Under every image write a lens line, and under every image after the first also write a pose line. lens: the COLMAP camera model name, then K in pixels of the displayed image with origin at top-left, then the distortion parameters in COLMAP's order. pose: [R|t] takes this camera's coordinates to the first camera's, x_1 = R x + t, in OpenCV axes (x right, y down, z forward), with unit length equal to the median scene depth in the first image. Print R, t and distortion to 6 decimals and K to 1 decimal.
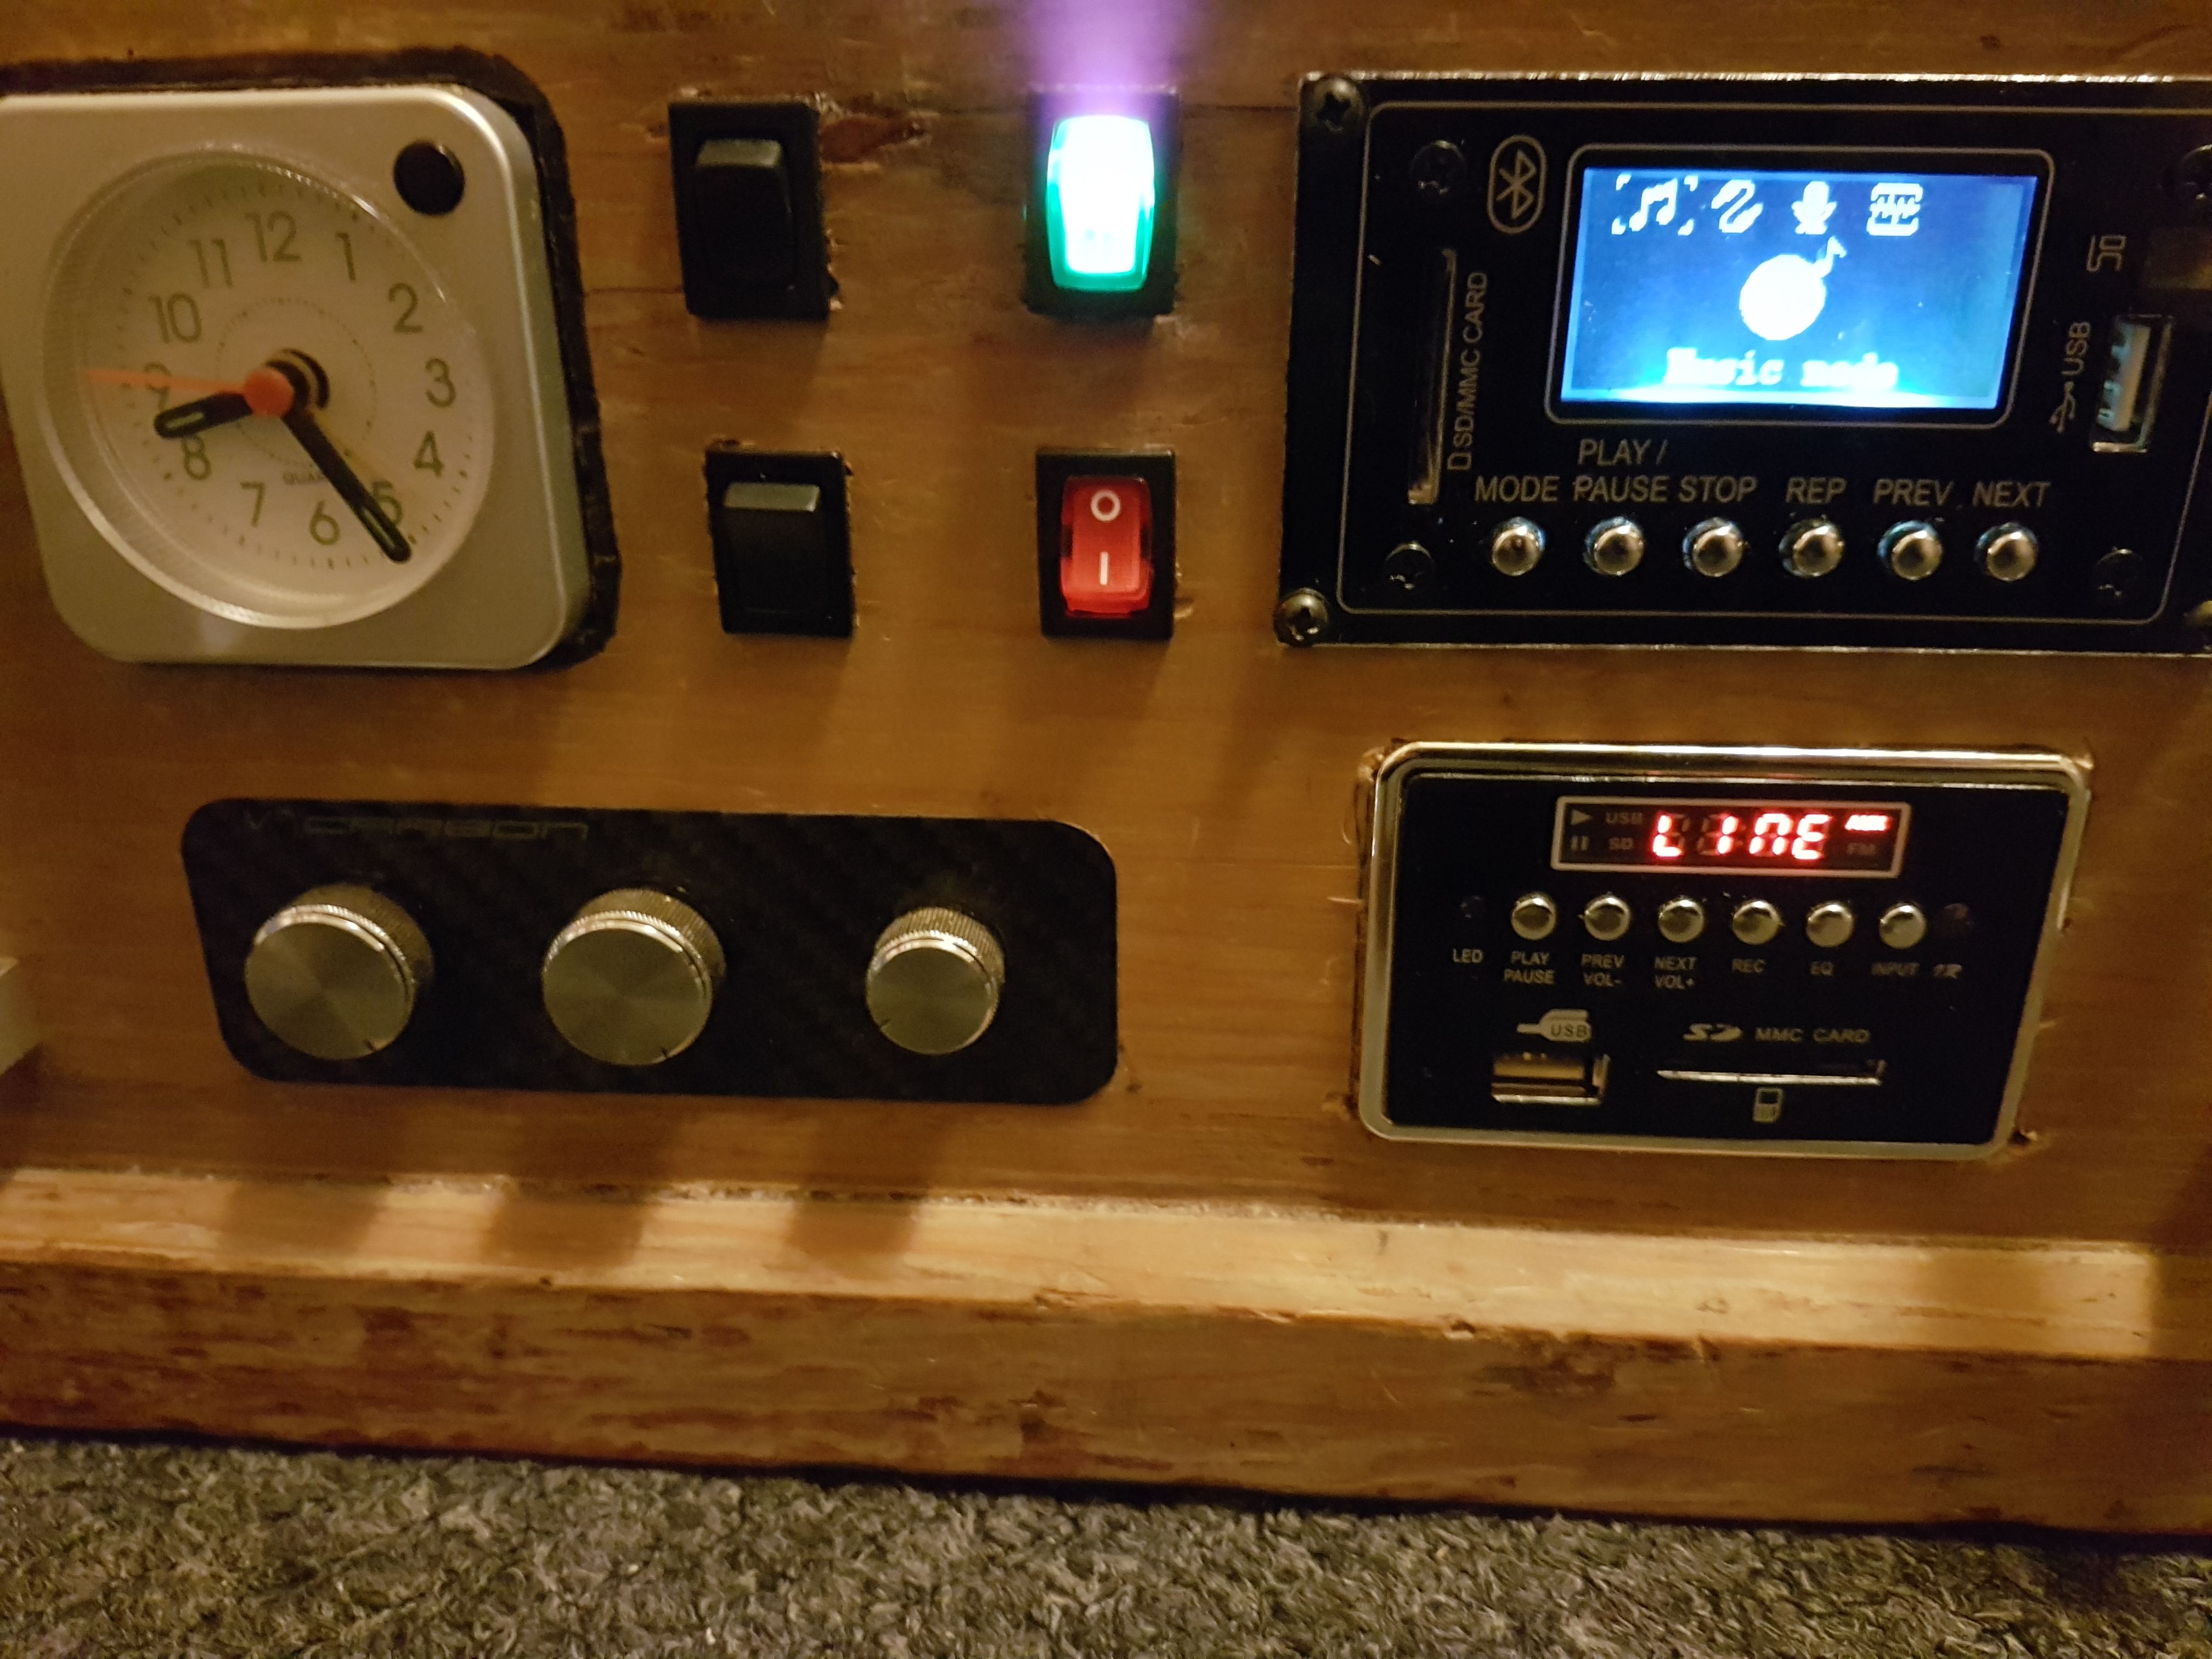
lens RADIAL K [[1675.4, 0, 1115.3], [0, 1675.4, 822.3], [0, 0, 1]] dist [0.092660, -0.235038]
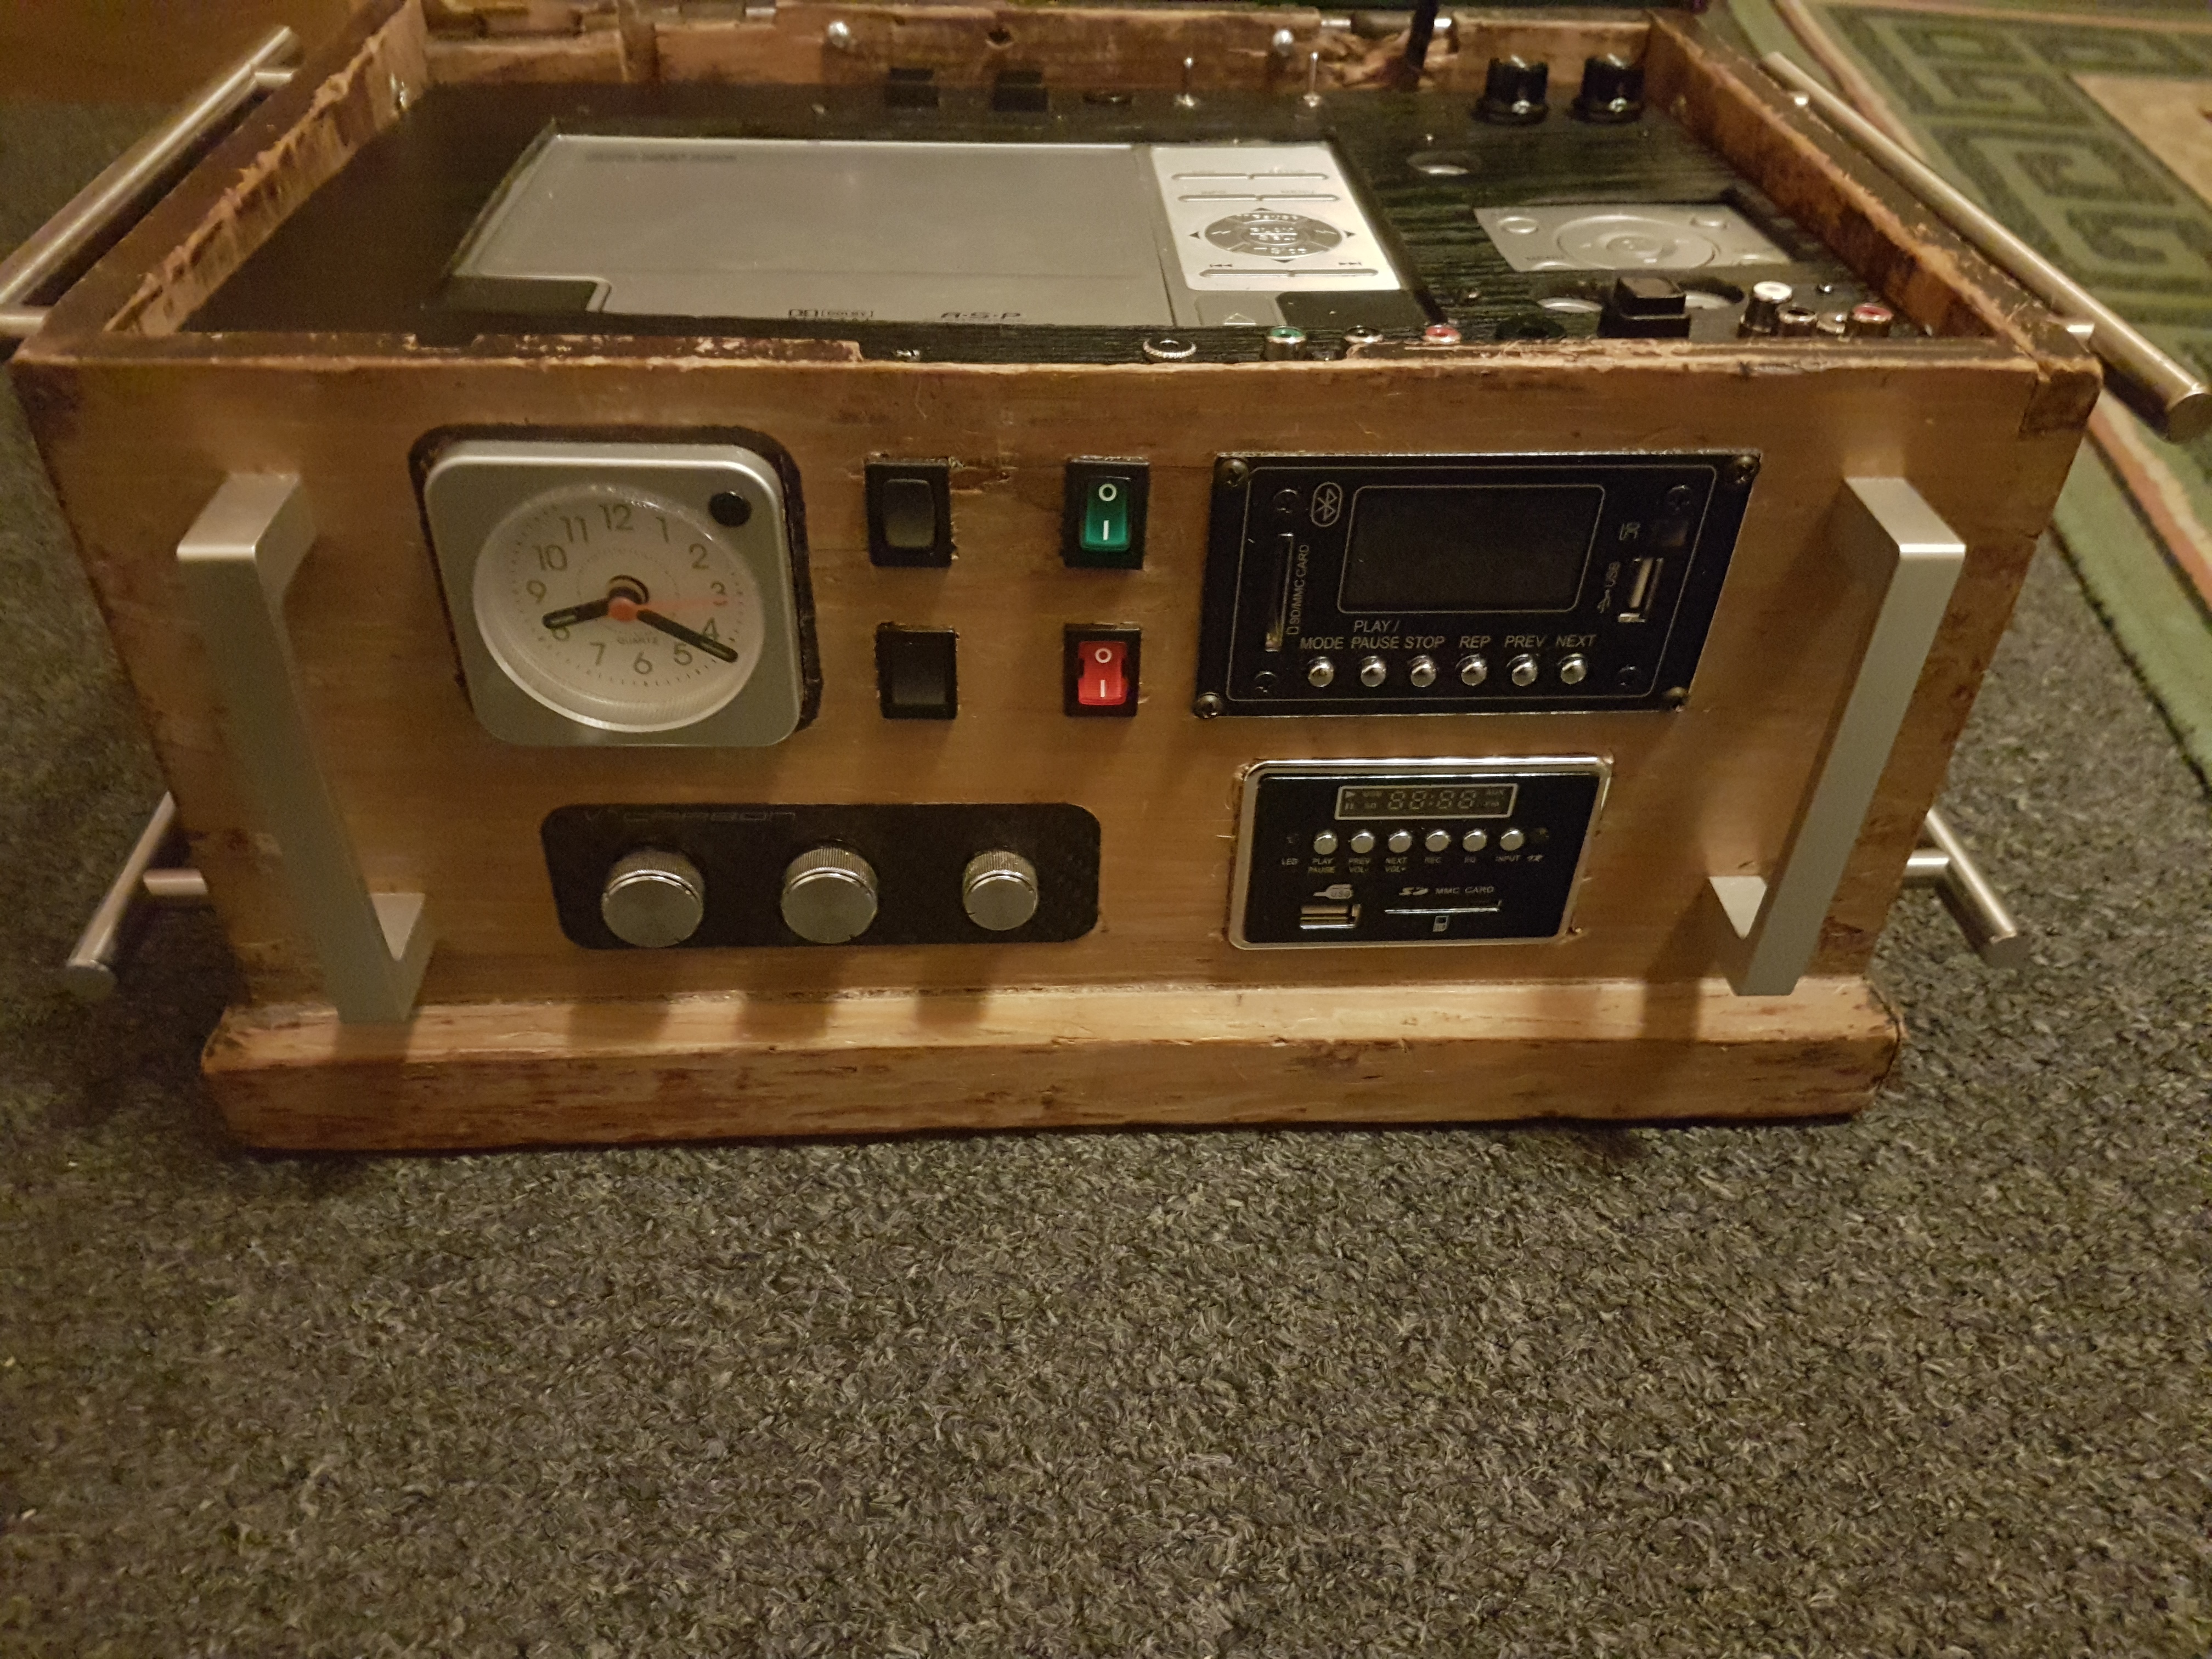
lens RADIAL K [[1675.4, 0, 1115.3], [0, 1675.4, 822.3], [0, 0, 1]] dist [0.092660, -0.235038]
pose [[0.989322, -0.053612, 0.135528, -0.232219], [0.015169, 0.962713, 0.270100, -0.471324], [-0.144955, -0.265160, 0.953246, -0.733621]]
